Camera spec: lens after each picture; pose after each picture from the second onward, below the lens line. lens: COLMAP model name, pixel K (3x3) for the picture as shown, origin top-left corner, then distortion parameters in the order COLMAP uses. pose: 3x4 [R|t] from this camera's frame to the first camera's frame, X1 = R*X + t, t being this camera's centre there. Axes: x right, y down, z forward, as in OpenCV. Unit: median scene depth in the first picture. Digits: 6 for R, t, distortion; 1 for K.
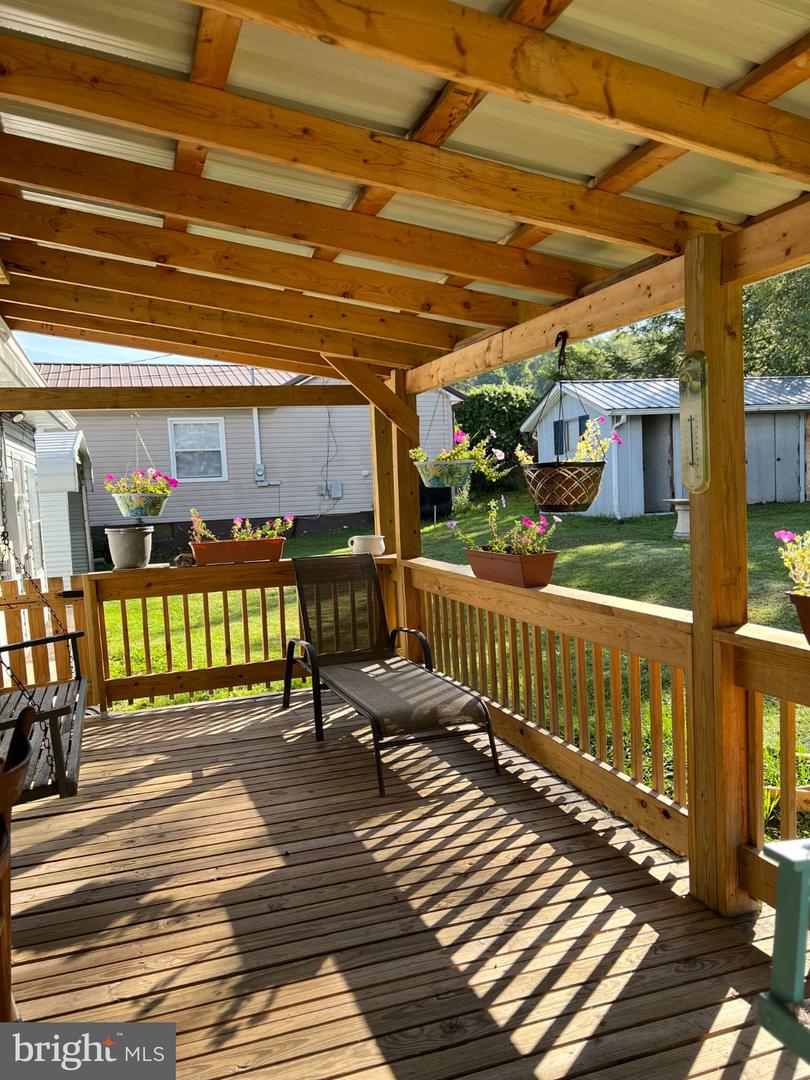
lens RADIAL K [[812.7, 0, 405.0], [0, 812.7, 540.0], [0, 0, 1]] dist [0.066619, -0.085778]
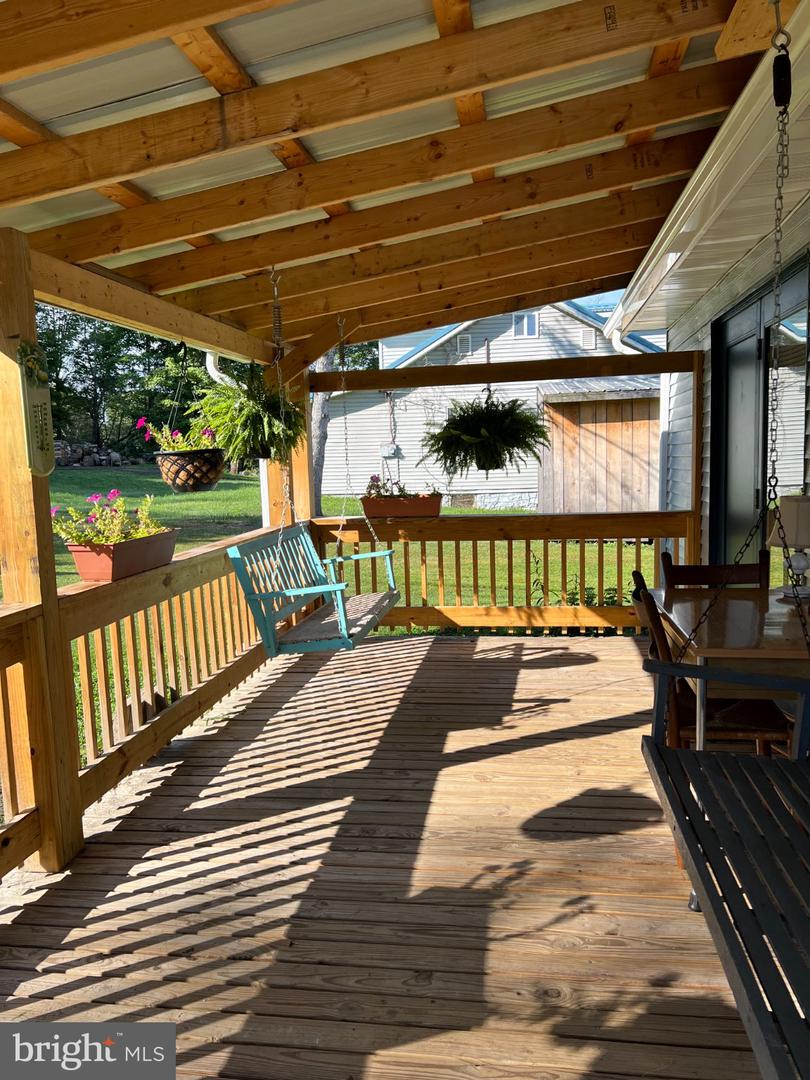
lens RADIAL K [[812.7, 0, 405.0], [0, 812.7, 540.0], [0, 0, 1]] dist [0.066619, -0.085778]
pose [[-0.873719, 0.031365, 0.485419, -0.605437], [0.128511, 0.977347, 0.168160, -0.094426], [-0.469148, 0.209307, -0.857957, 1.810031]]
